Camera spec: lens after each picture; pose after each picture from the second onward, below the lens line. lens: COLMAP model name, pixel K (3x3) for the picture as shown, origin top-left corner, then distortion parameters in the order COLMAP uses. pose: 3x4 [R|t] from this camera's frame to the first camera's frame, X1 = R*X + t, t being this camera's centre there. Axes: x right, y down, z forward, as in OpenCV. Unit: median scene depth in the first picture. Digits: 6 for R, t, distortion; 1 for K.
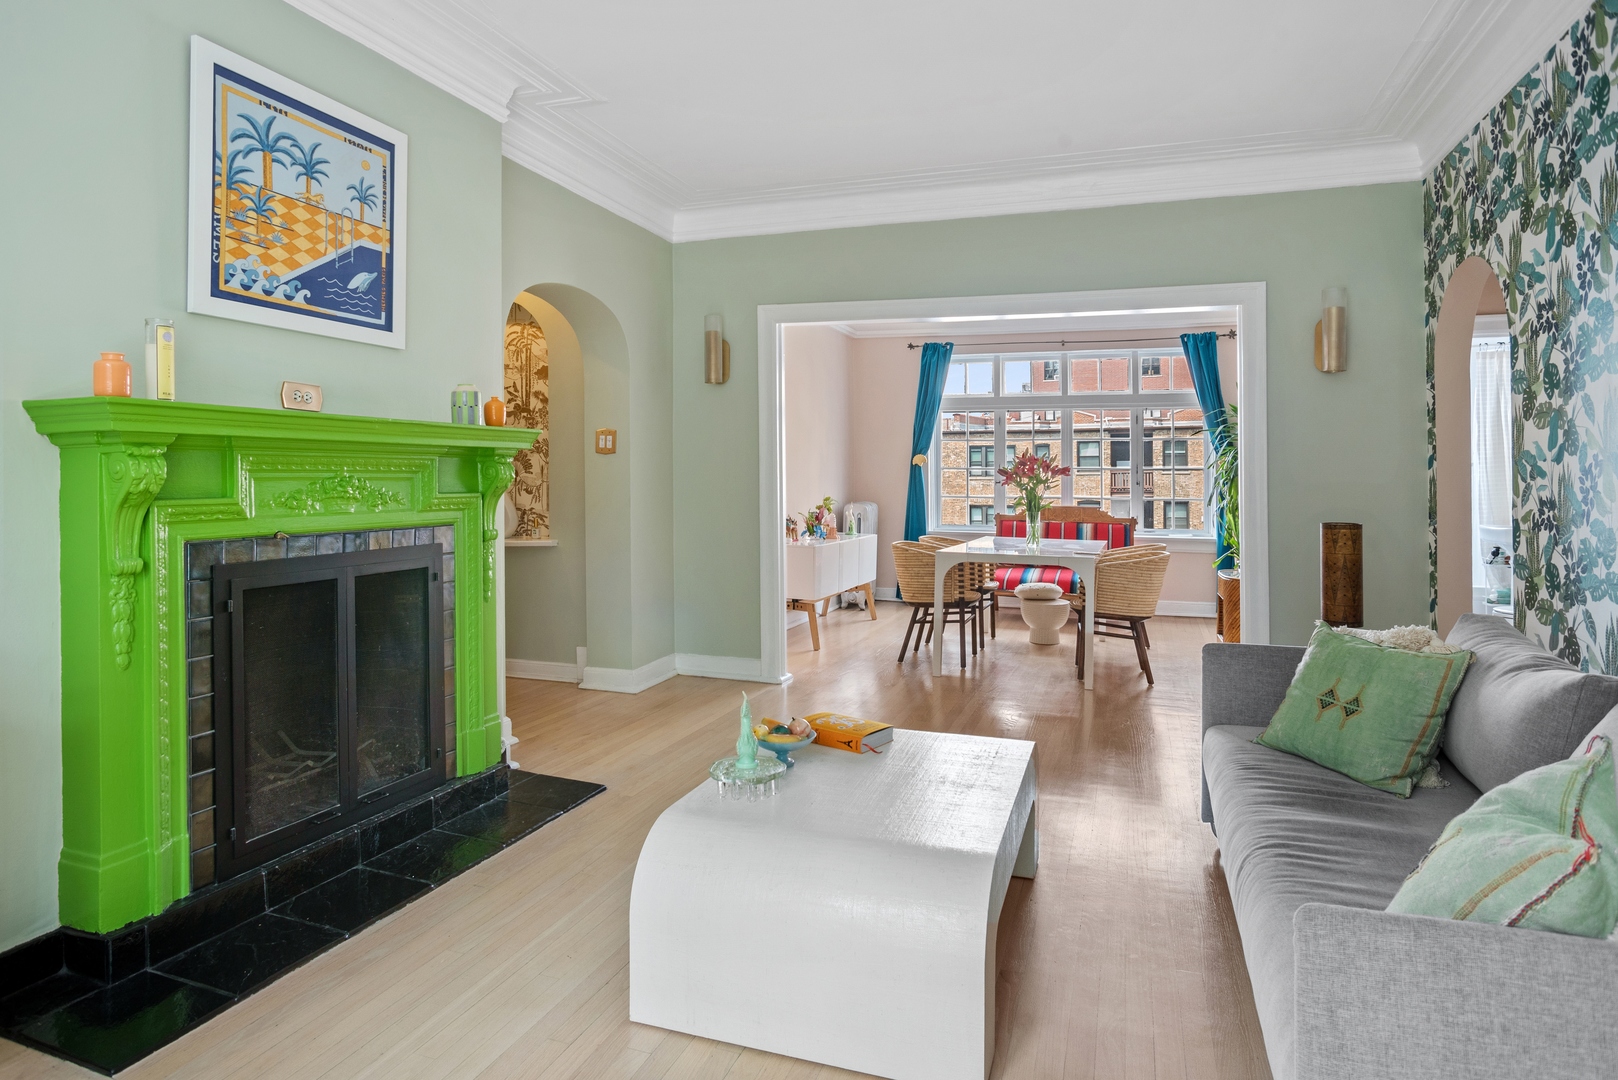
lens RADIAL K [[946.5, 0, 806.2], [0, 946.5, 448.6], [0, 0, 1]] dist [-0.013764, 0.013518]
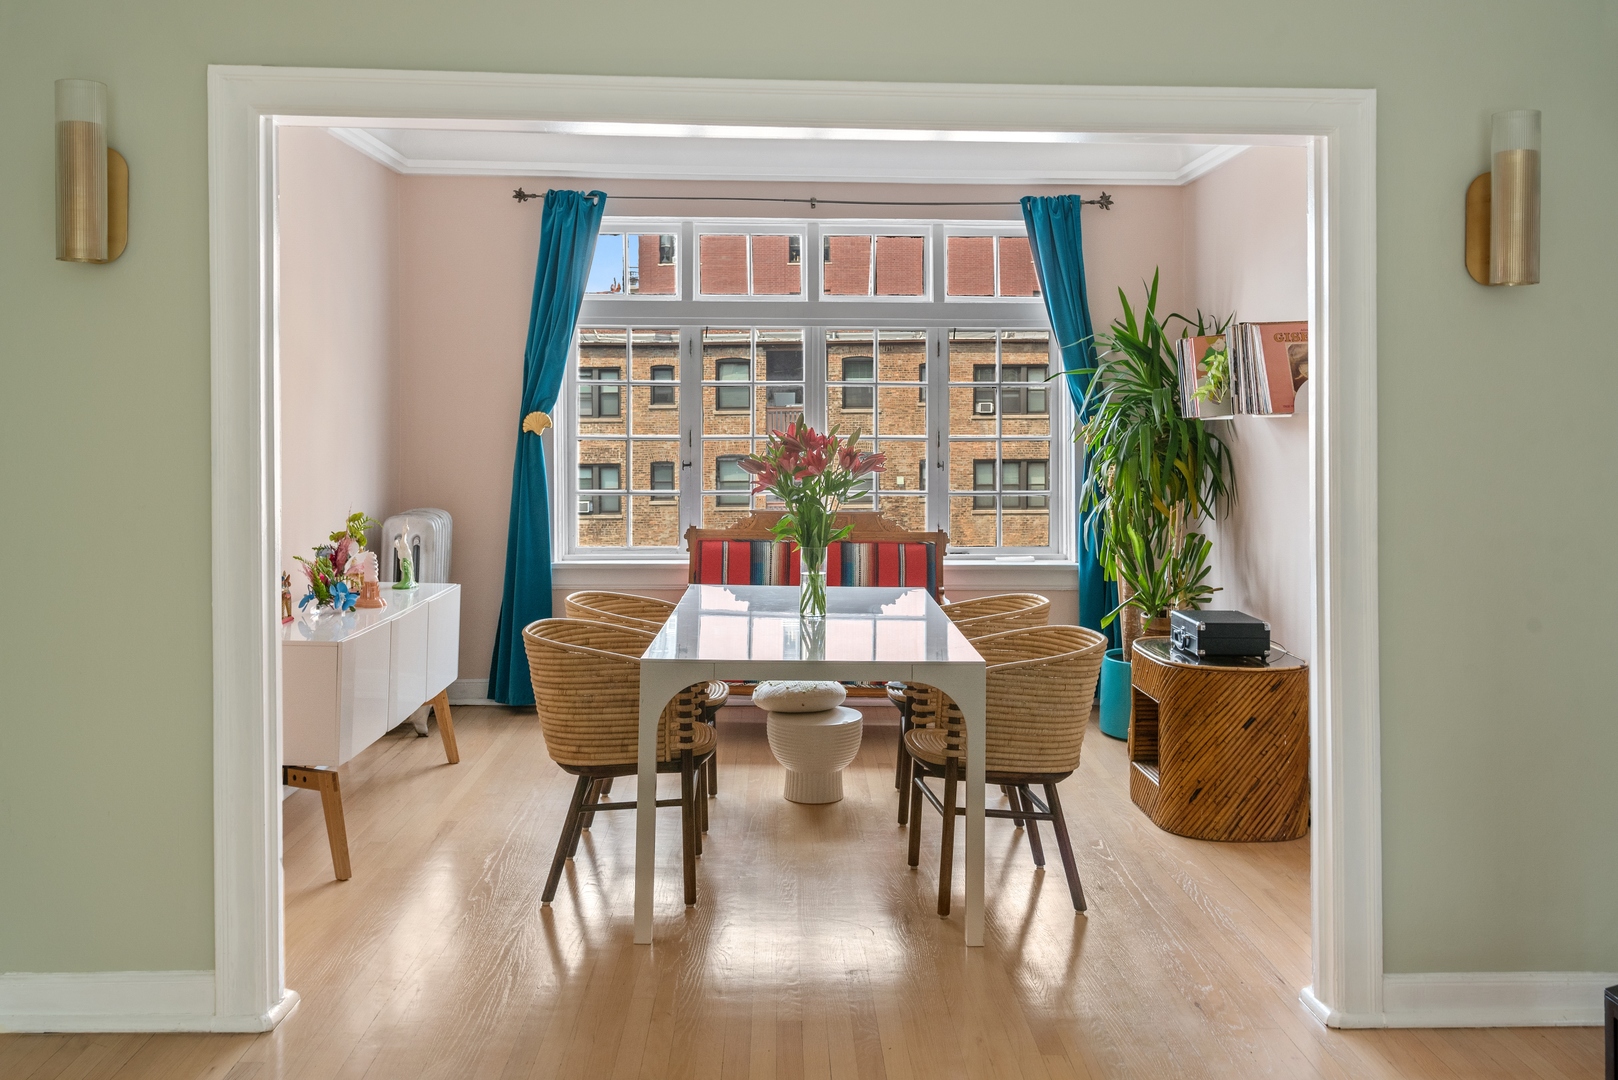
lens RADIAL K [[1462.8, 0, 808.4], [0, 1462.8, 386.2], [0, 0, 1]] dist [0.002352, 0.003242]
pose [[0.934489, 0.002596, 0.355983, -0.024312], [-0.007836, 0.999881, 0.013279, -0.020565], [-0.355906, -0.015199, 0.934398, 0.243716]]
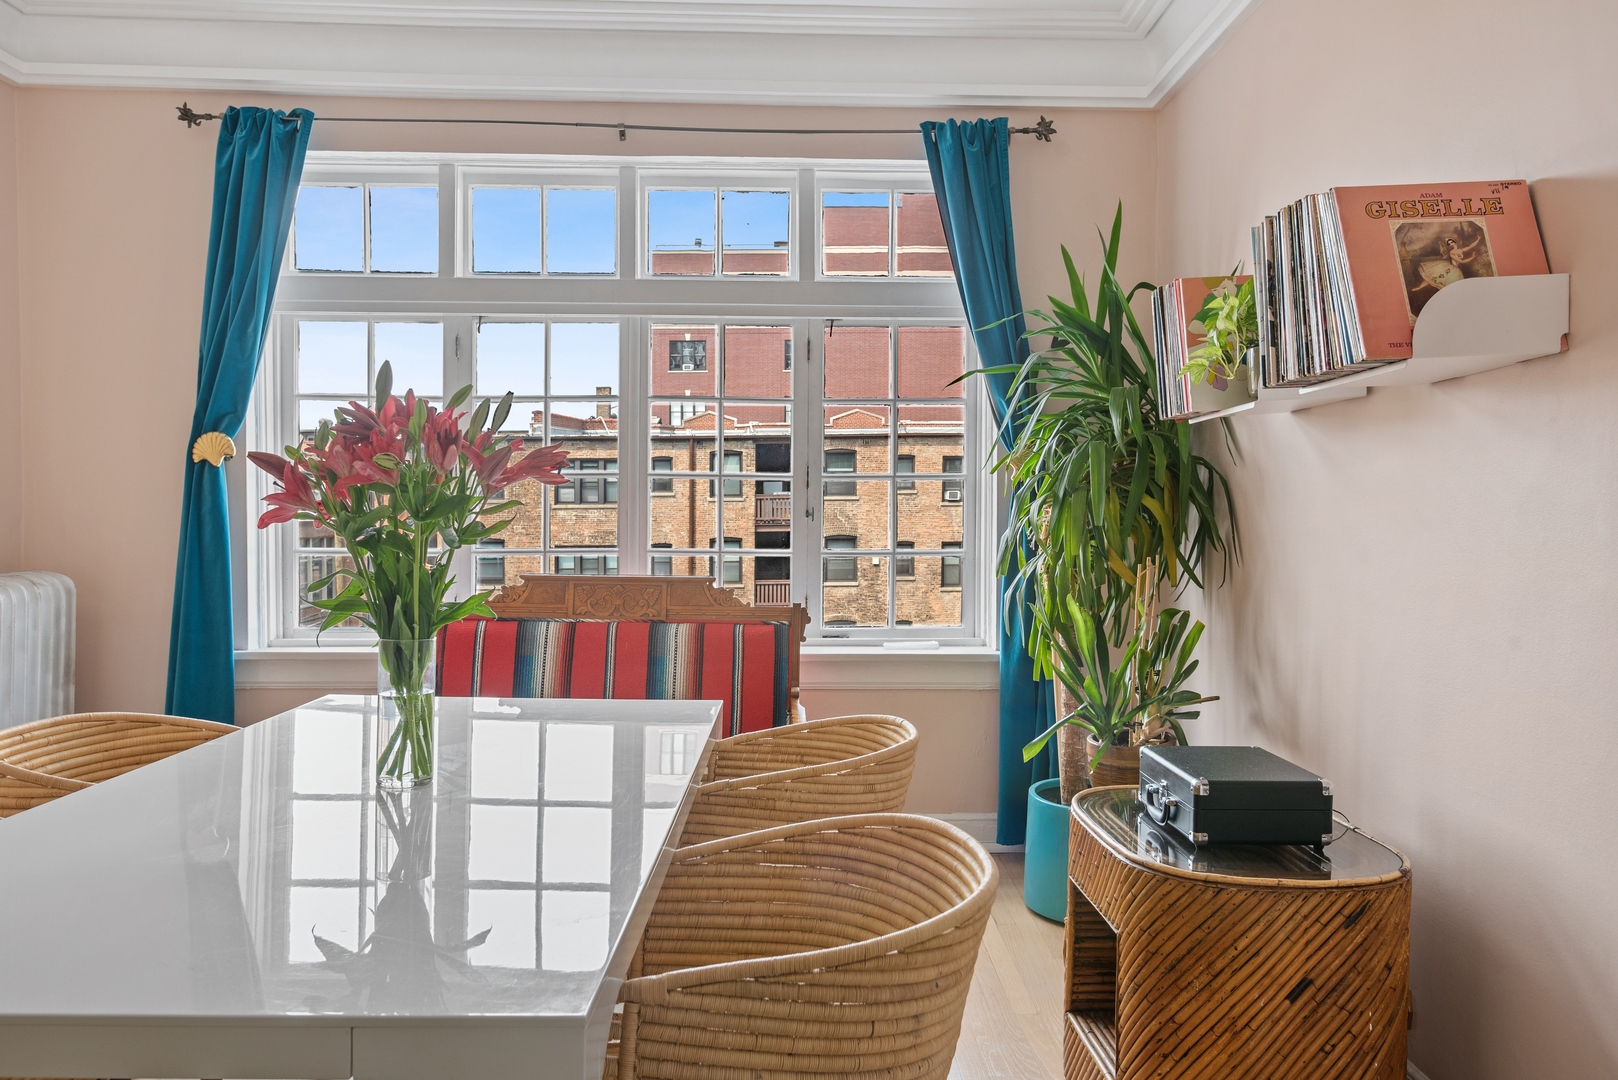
lens RADIAL K [[1200.3, 0, 821.7], [0, 1200.3, 547.9], [0, 0, 1]] dist [-0.005660, 0.003218]
pose [[0.934343, -0.014210, 0.356091, 0.185261], [-0.009014, 0.997943, 0.063476, 0.020080], [-0.356260, -0.062518, 0.932293, 0.555932]]
